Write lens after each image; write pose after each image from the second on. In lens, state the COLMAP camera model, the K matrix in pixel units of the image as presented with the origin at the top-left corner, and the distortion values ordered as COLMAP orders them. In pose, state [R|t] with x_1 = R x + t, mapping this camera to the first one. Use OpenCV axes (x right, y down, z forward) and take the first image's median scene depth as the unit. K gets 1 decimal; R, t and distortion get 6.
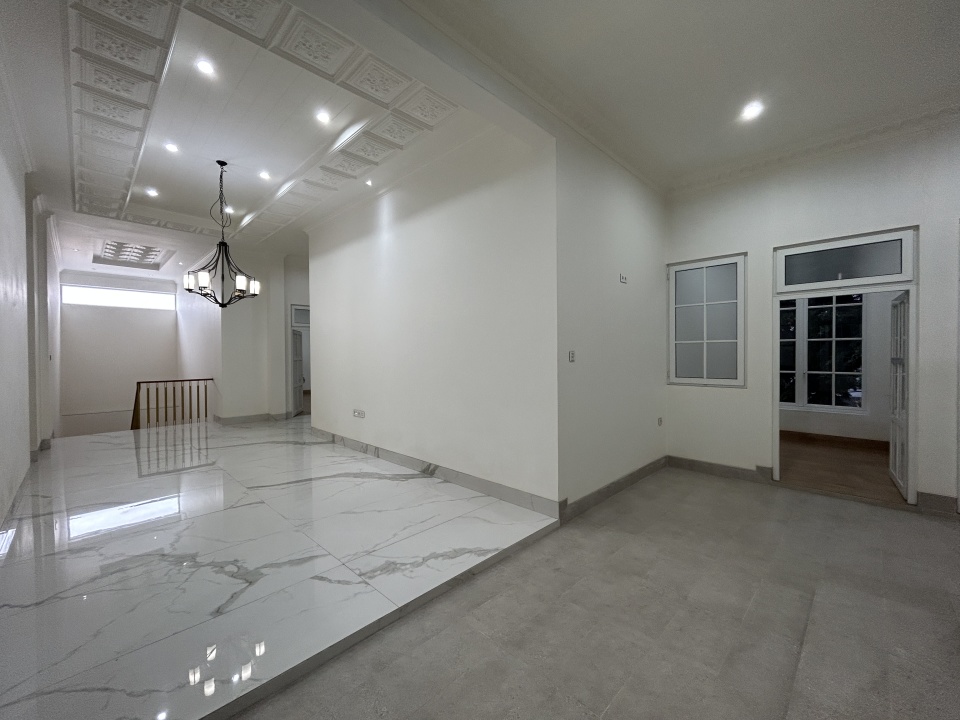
lens RADIAL K [[390.1, 0, 480.1], [0, 390.1, 358.3], [0, 0, 1]] dist [-0.000927, -0.000376]
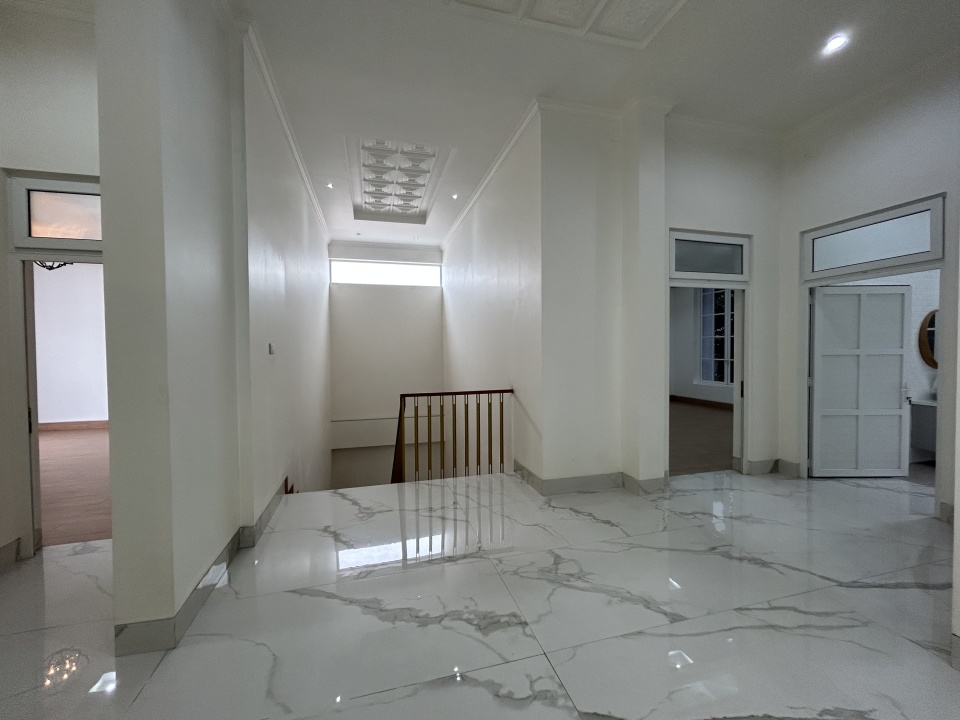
lens RADIAL K [[390.1, 0, 479.2], [0, 390.1, 358.0], [0, 0, 1]] dist [-0.000927, -0.000376]
pose [[0.863360, 0.011493, -0.504457, -0.468548], [-0.001639, 0.999799, 0.019973, -0.000637], [0.504585, -0.016417, 0.863206, 0.537330]]
